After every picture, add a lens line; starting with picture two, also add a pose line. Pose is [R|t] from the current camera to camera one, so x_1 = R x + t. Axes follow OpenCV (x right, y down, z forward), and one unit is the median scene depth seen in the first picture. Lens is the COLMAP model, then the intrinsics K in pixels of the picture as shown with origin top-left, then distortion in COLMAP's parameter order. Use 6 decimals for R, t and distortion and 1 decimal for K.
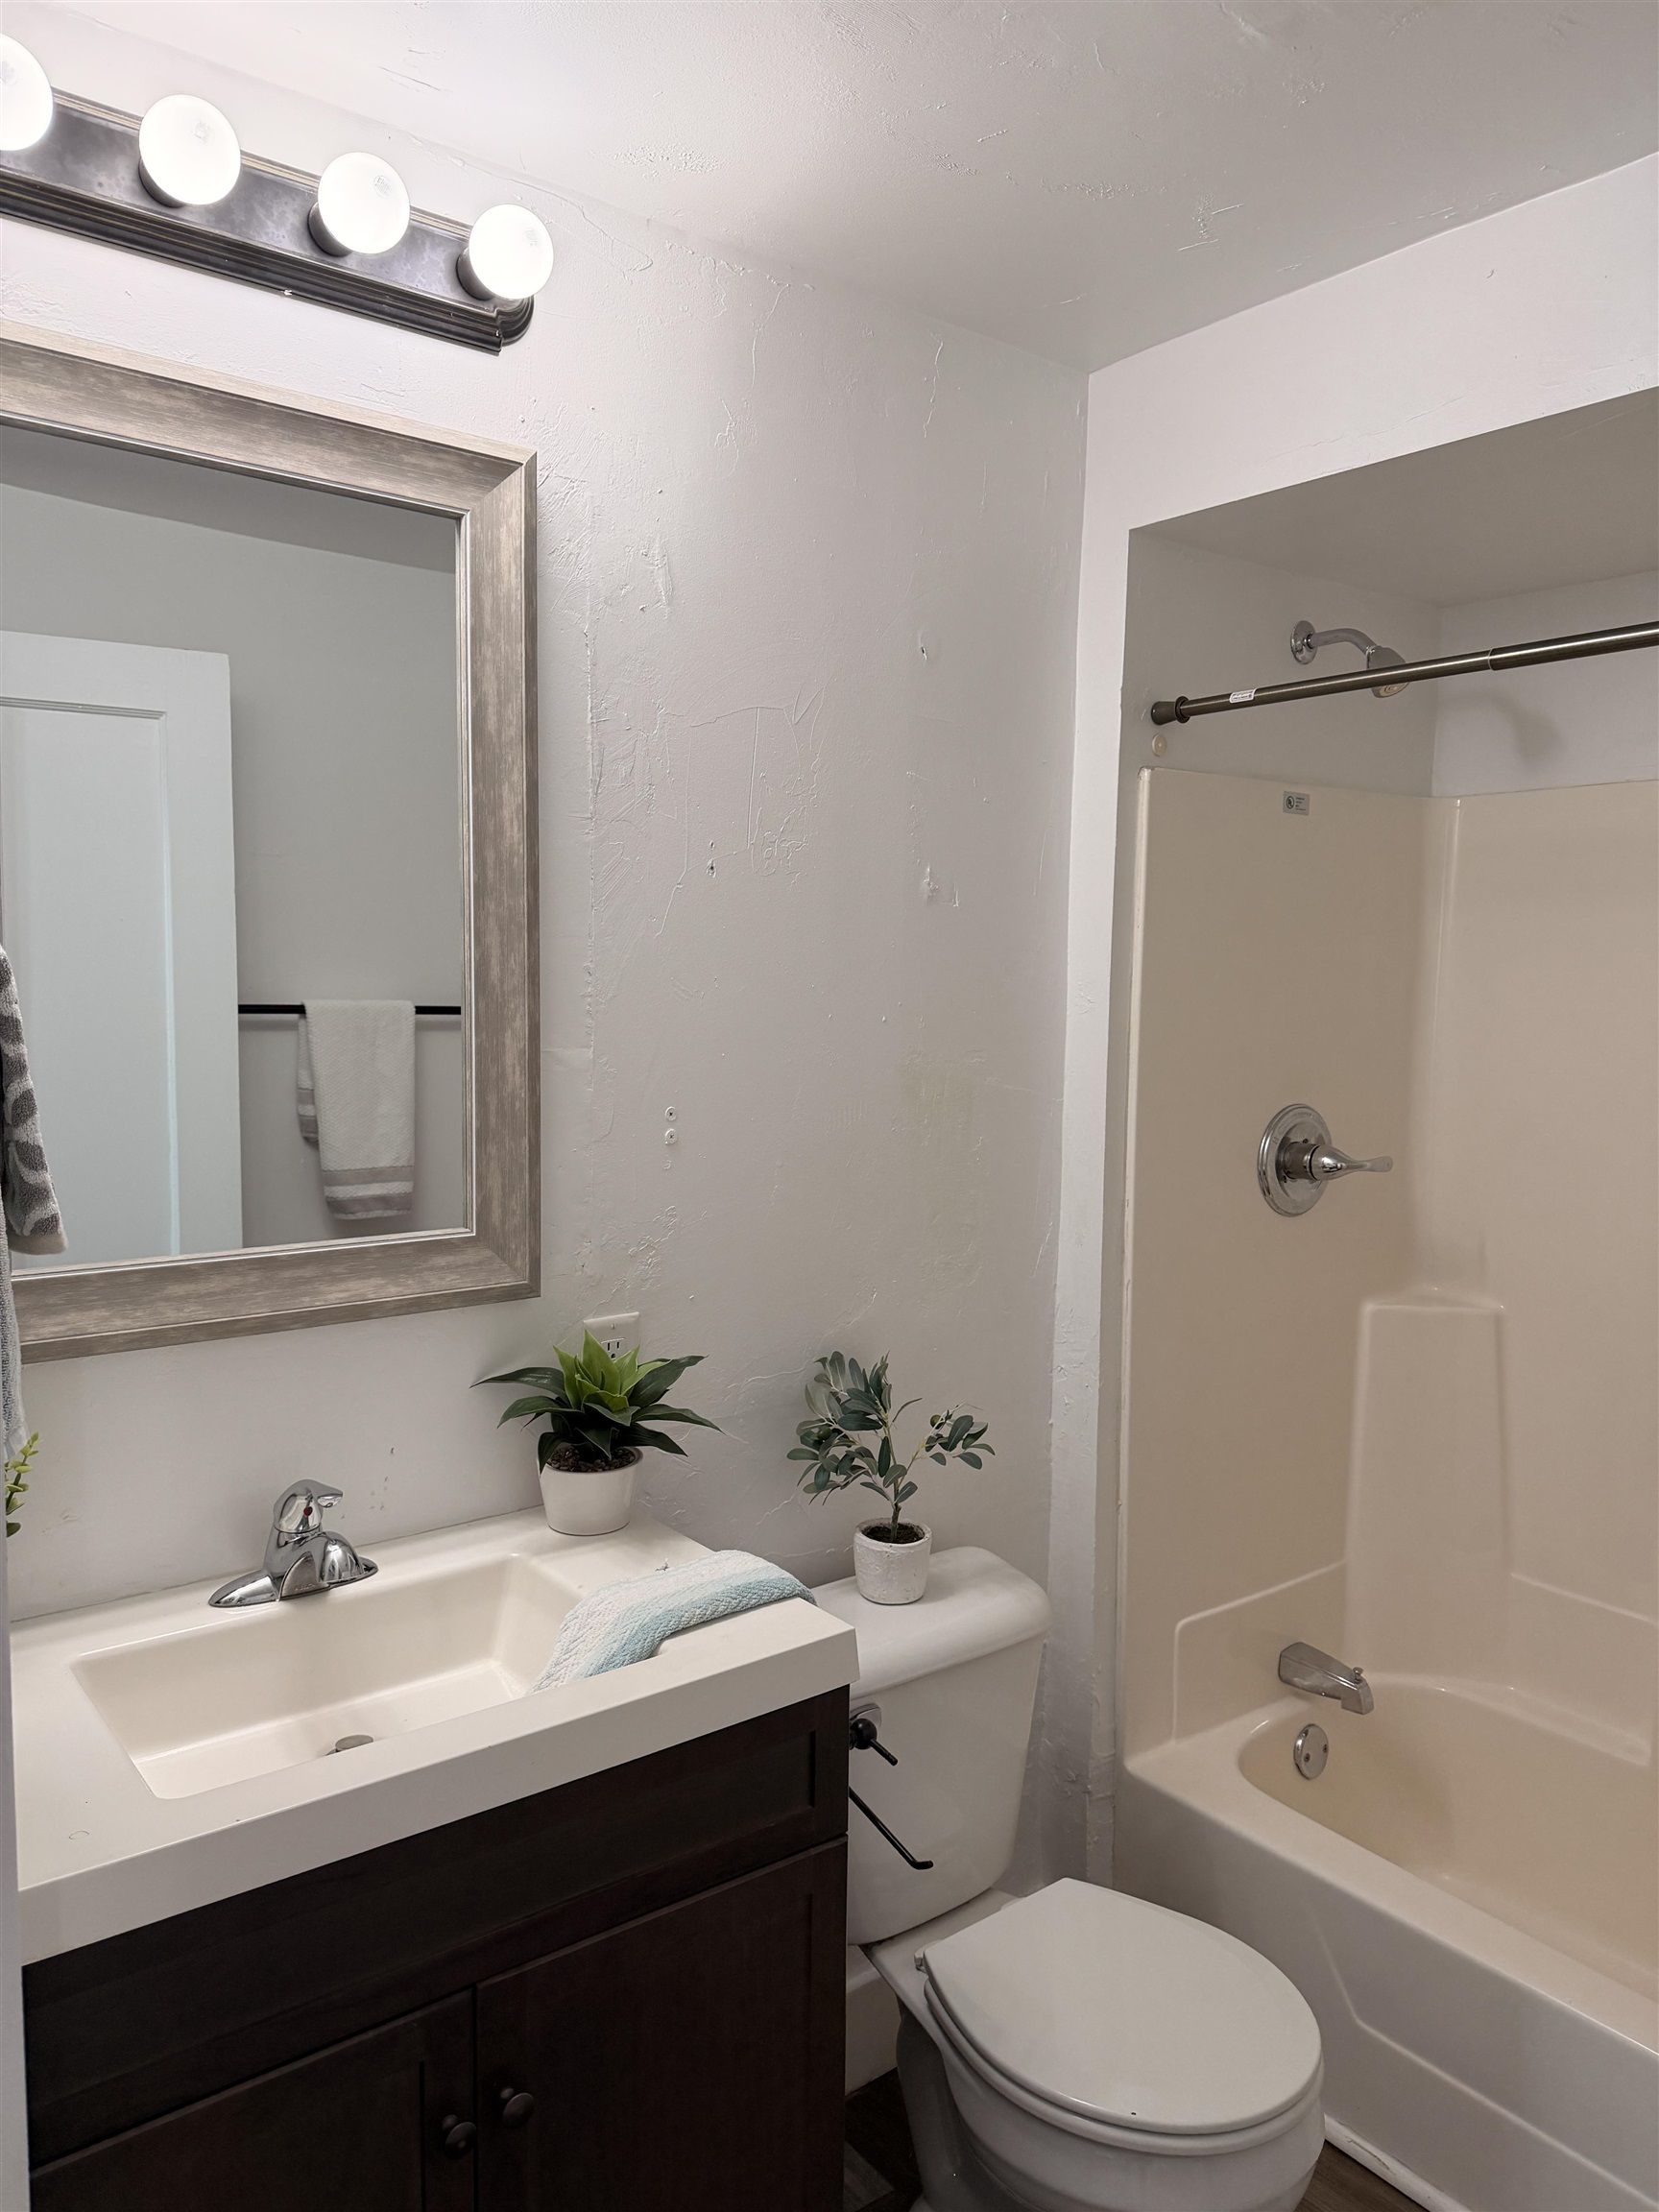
lens RADIAL K [[1557.1, 0, 822.6], [0, 1557.1, 1112.6], [0, 0, 1]] dist [0.103039, -0.167752]
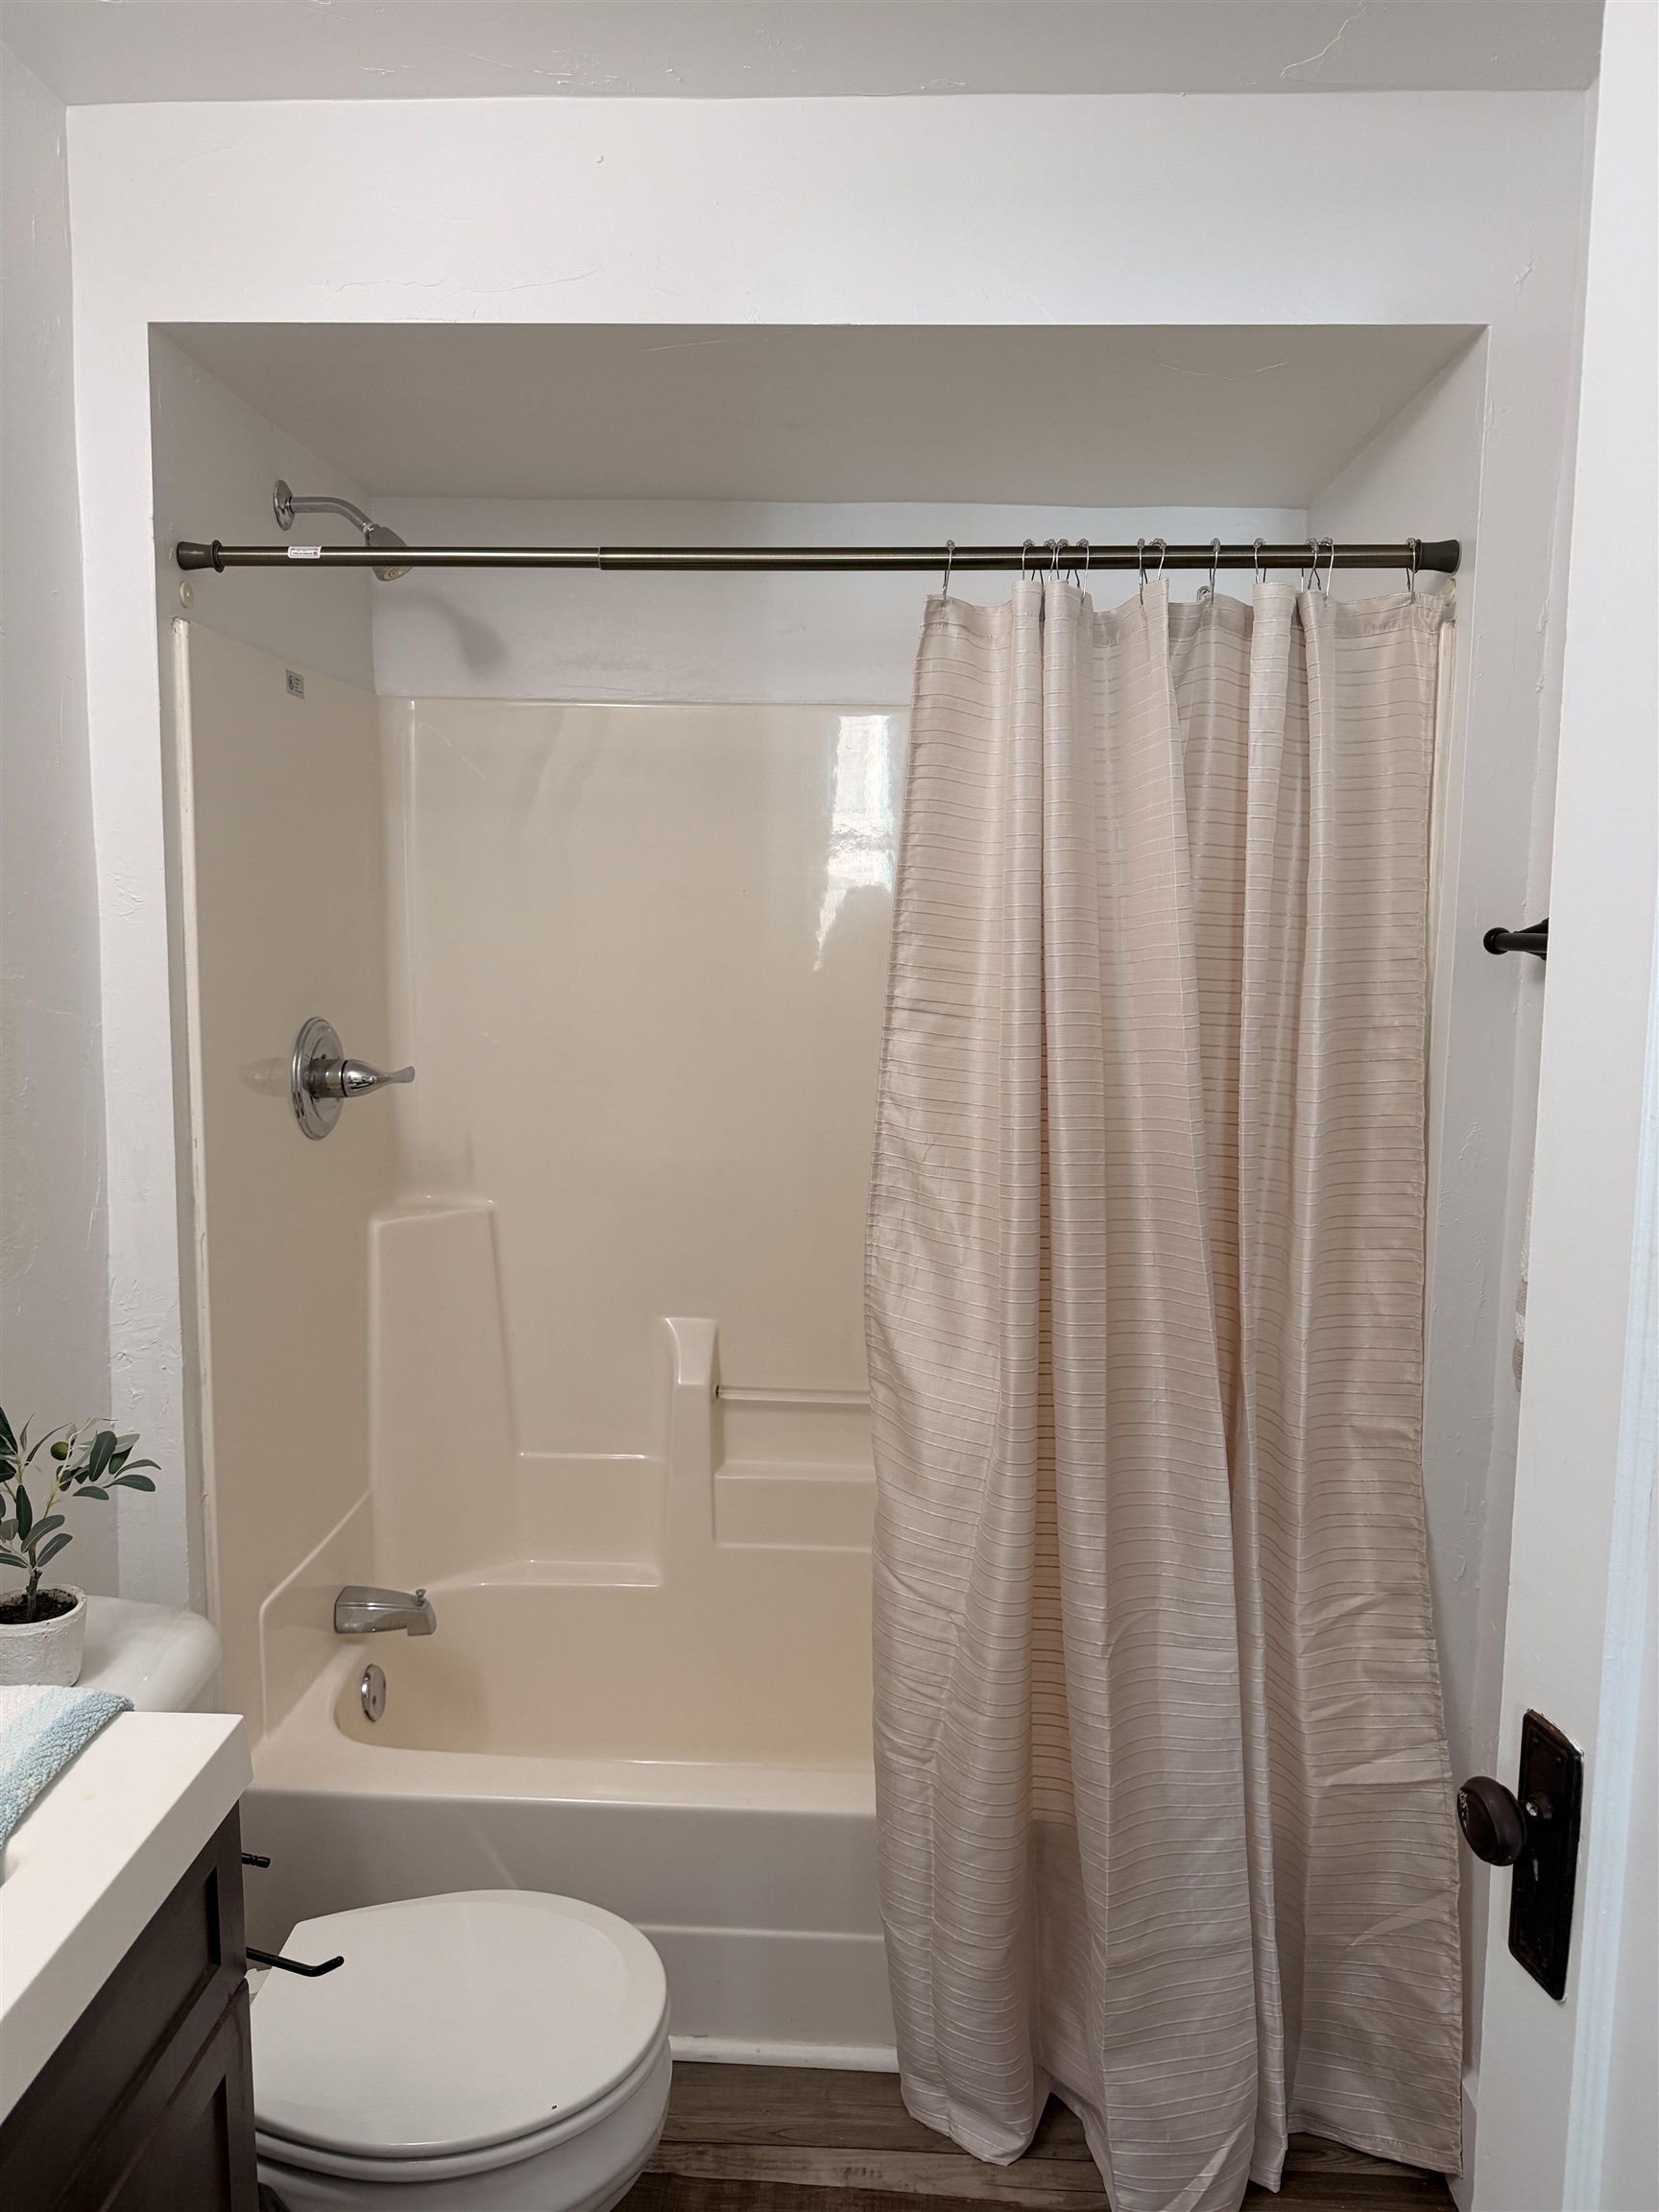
lens RADIAL K [[1575.4, 0, 829.5], [0, 1575.4, 1106.0], [0, 0, 1]] dist [0.012347, 0.000223]
pose [[0.632890, -0.101168, 0.767604, -0.233082], [0.069432, 0.994848, 0.073871, -0.000754], [-0.771122, 0.006544, 0.636653, 0.191093]]
